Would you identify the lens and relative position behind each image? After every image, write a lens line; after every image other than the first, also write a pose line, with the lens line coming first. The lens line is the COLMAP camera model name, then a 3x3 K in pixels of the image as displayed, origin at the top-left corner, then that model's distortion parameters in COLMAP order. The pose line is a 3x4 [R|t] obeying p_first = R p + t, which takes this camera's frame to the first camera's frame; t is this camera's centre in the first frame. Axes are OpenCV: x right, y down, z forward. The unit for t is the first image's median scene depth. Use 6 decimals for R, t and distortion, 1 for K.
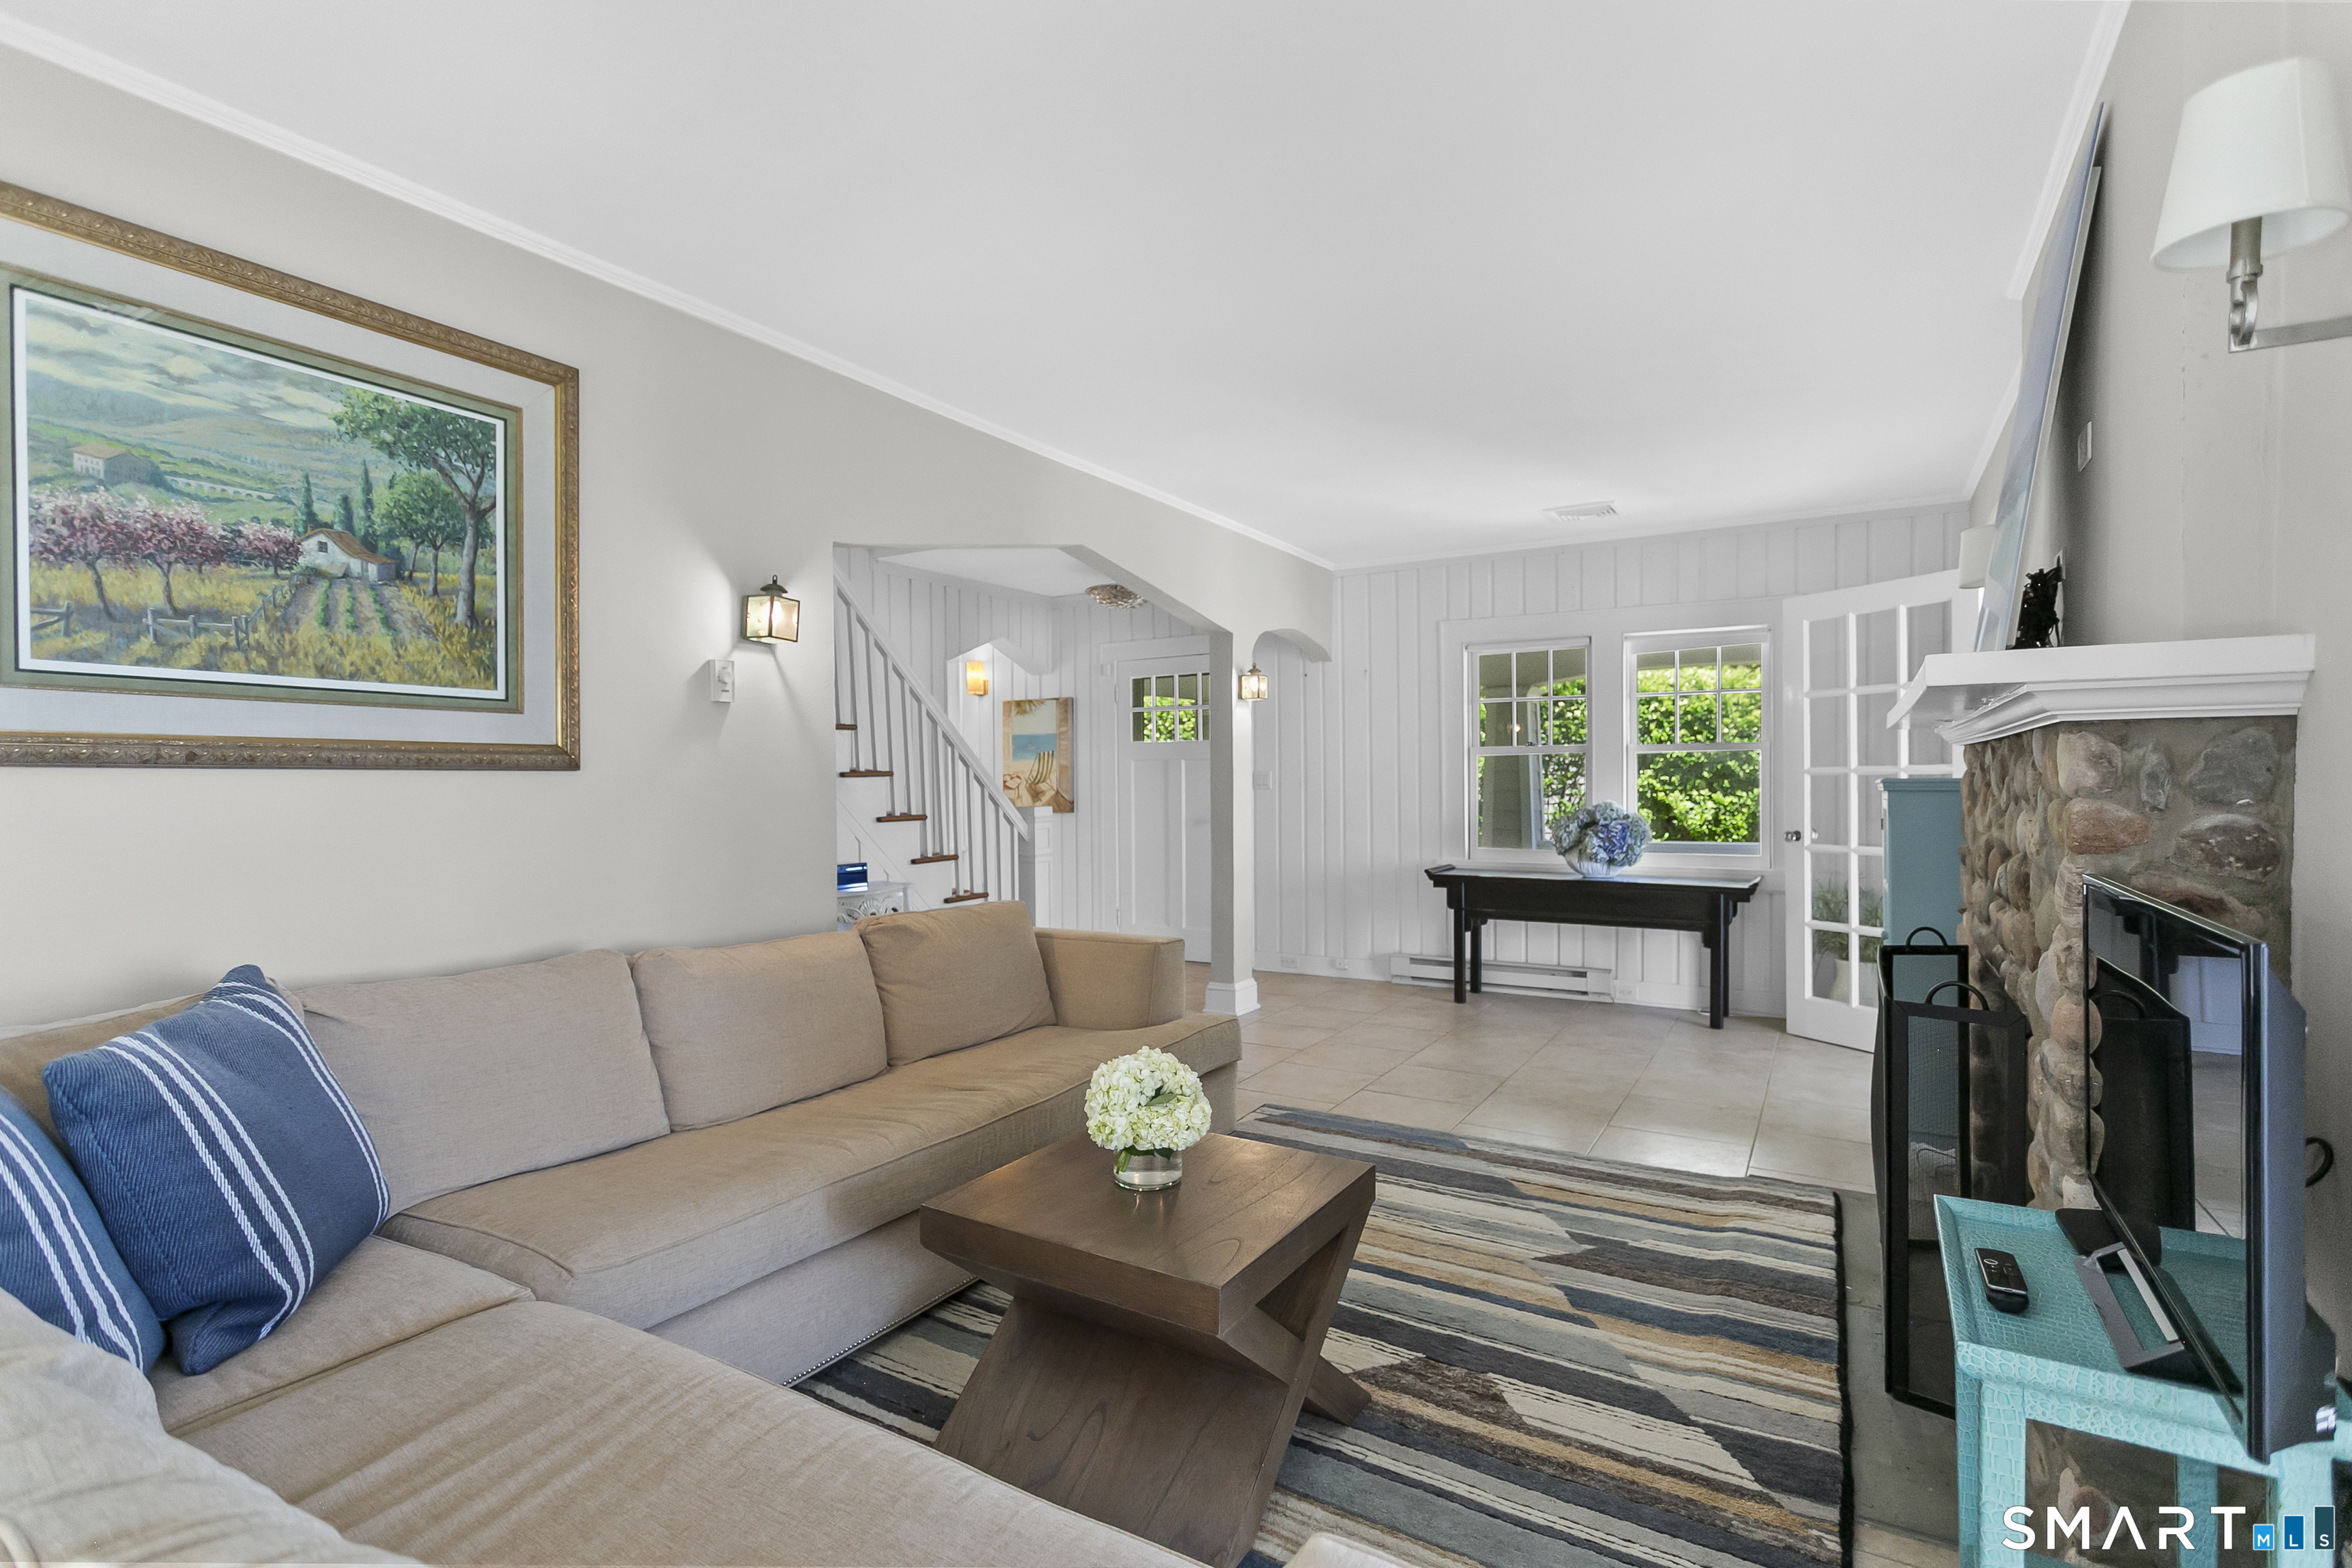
lens RADIAL K [[1117.9, 0, 1176.5], [0, 1117.9, 796.6], [0, 0, 1]] dist [0.001958, 0.001216]
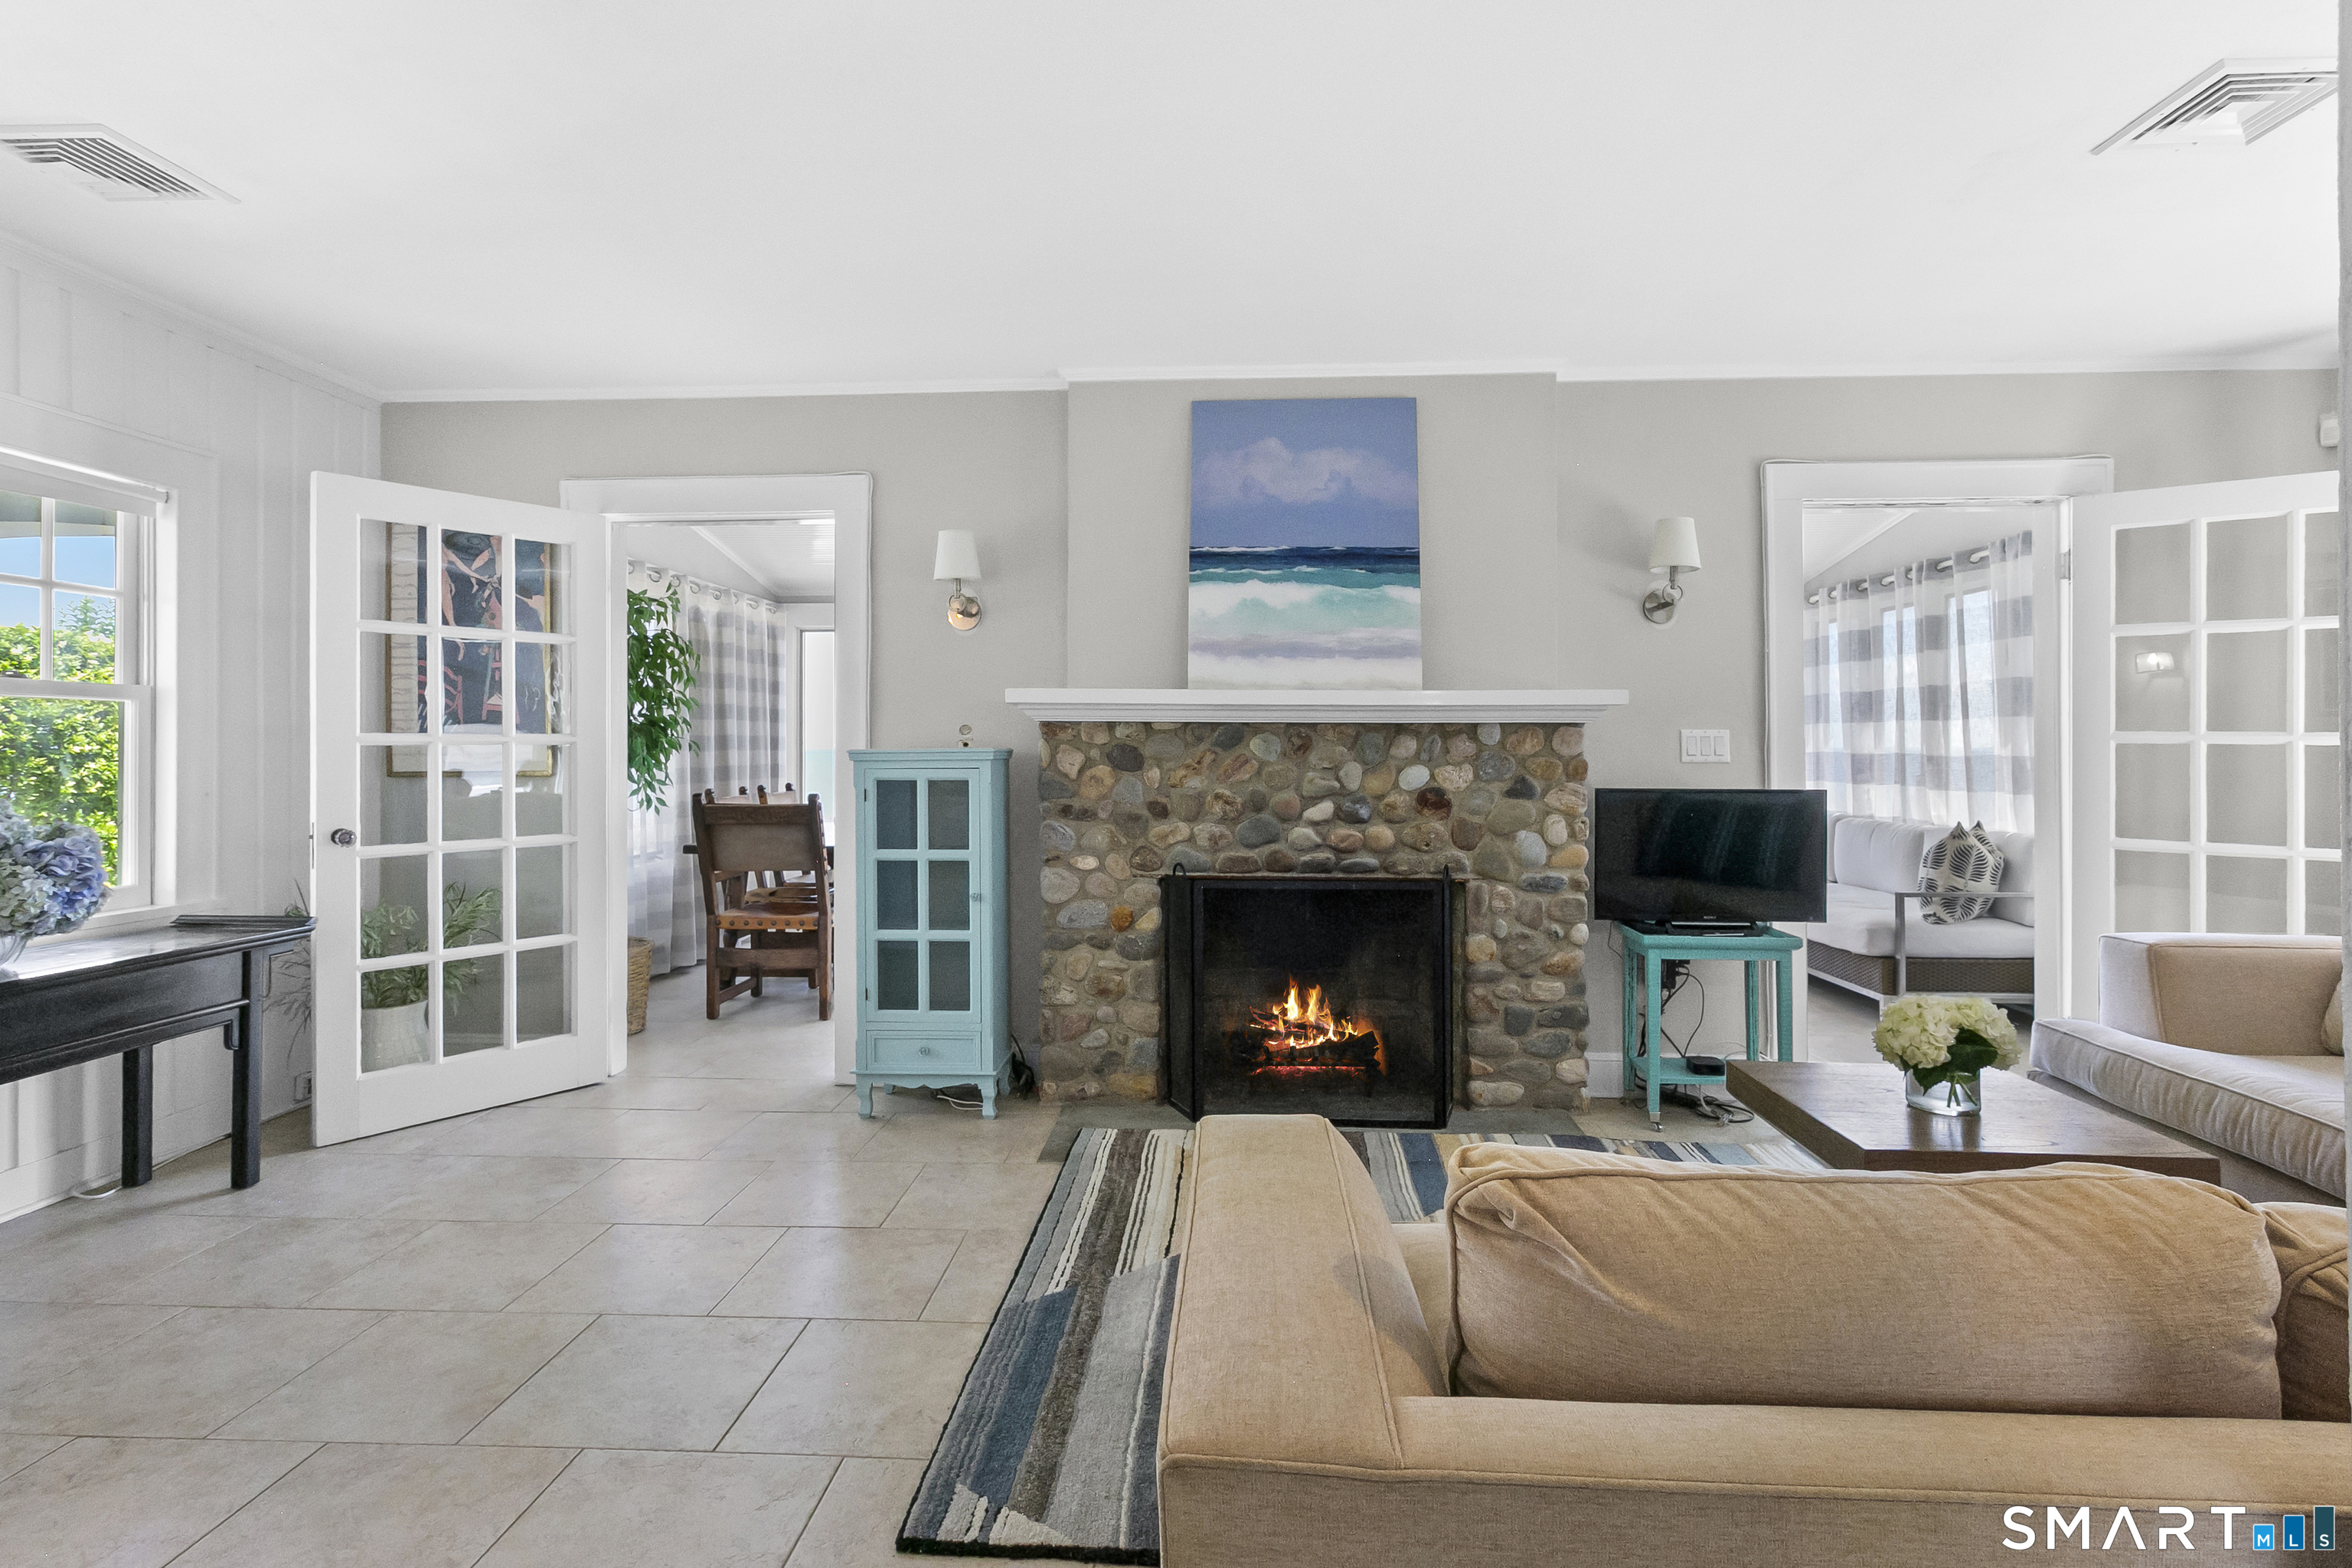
lens RADIAL K [[1135.1, 0, 1176.0], [0, 1135.1, 744.0], [0, 0, 1]] dist [0.000012, 0.000436]
pose [[-0.468656, 0.007876, 0.883345, -0.496528], [0.014479, 0.999894, -0.001233, -0.022531], [-0.883262, 0.012212, -0.468721, 1.625574]]
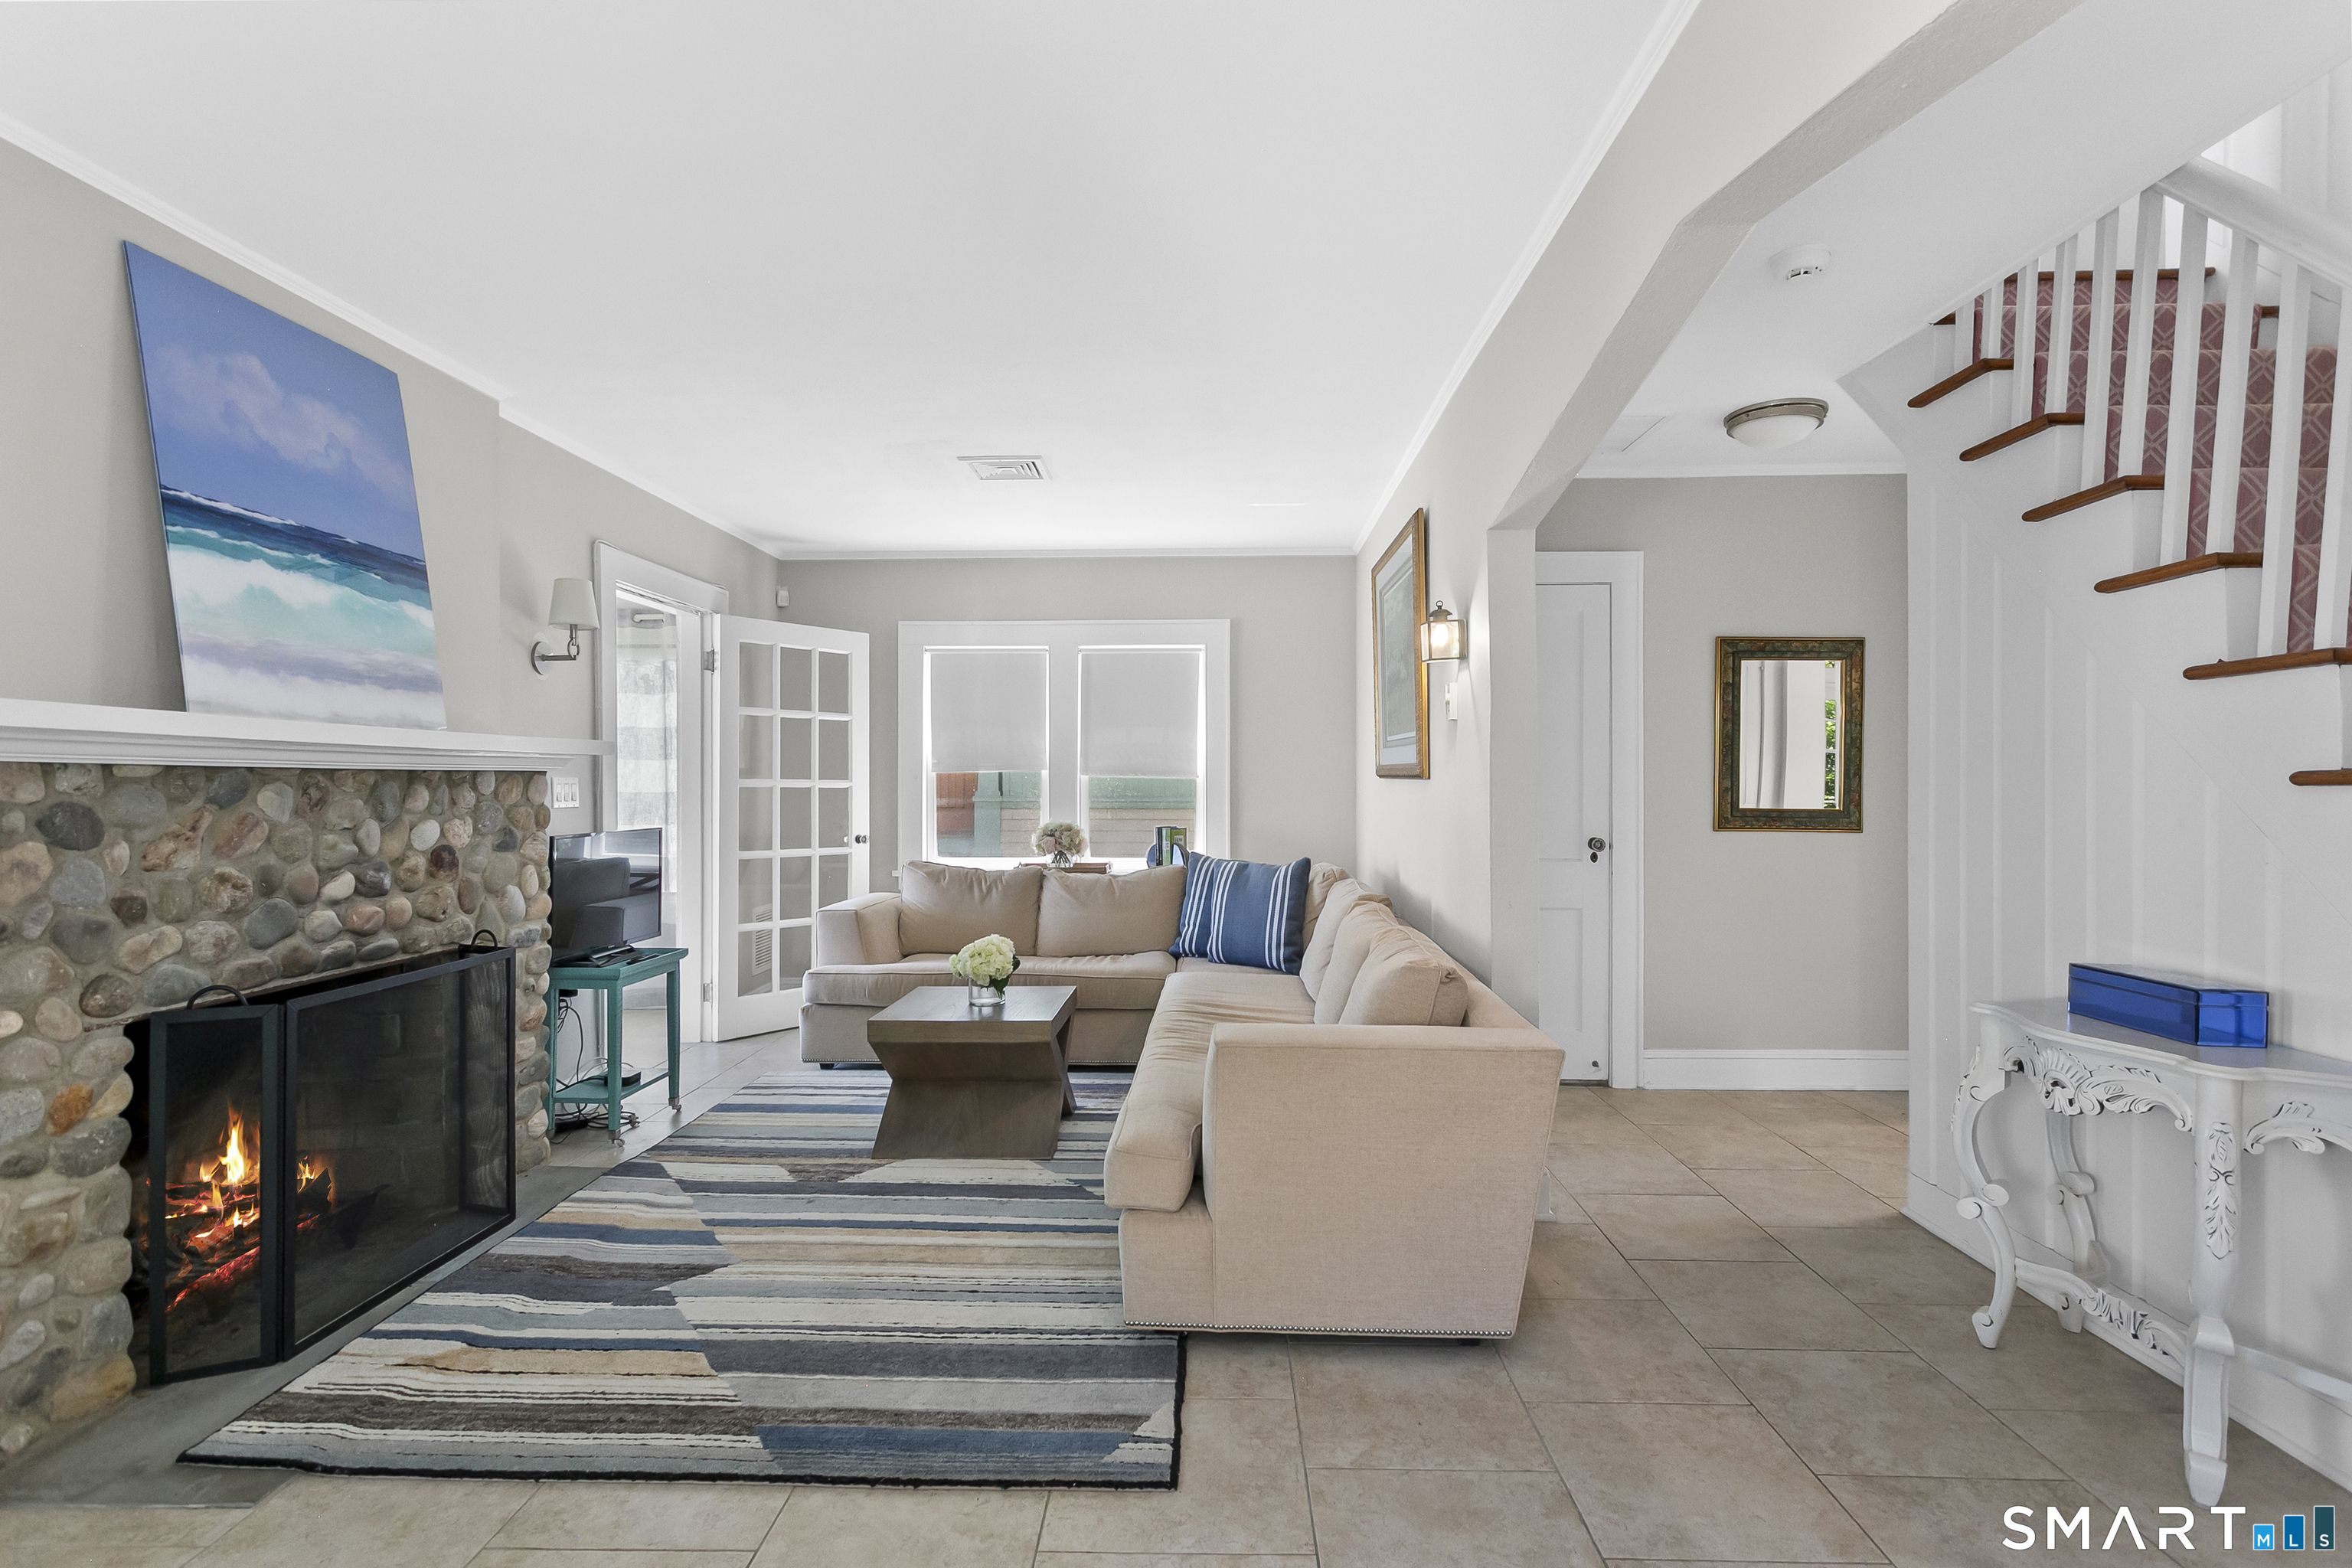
lens RADIAL K [[1120.8, 0, 1182.1], [0, 1120.8, 782.2], [0, 0, 1]] dist [0.011964, -0.000497]
pose [[-0.871458, 0.009144, -0.490384, 0.456828], [0.000511, 0.999843, 0.017735, -0.052255], [0.490469, 0.015205, -0.871326, 2.092992]]
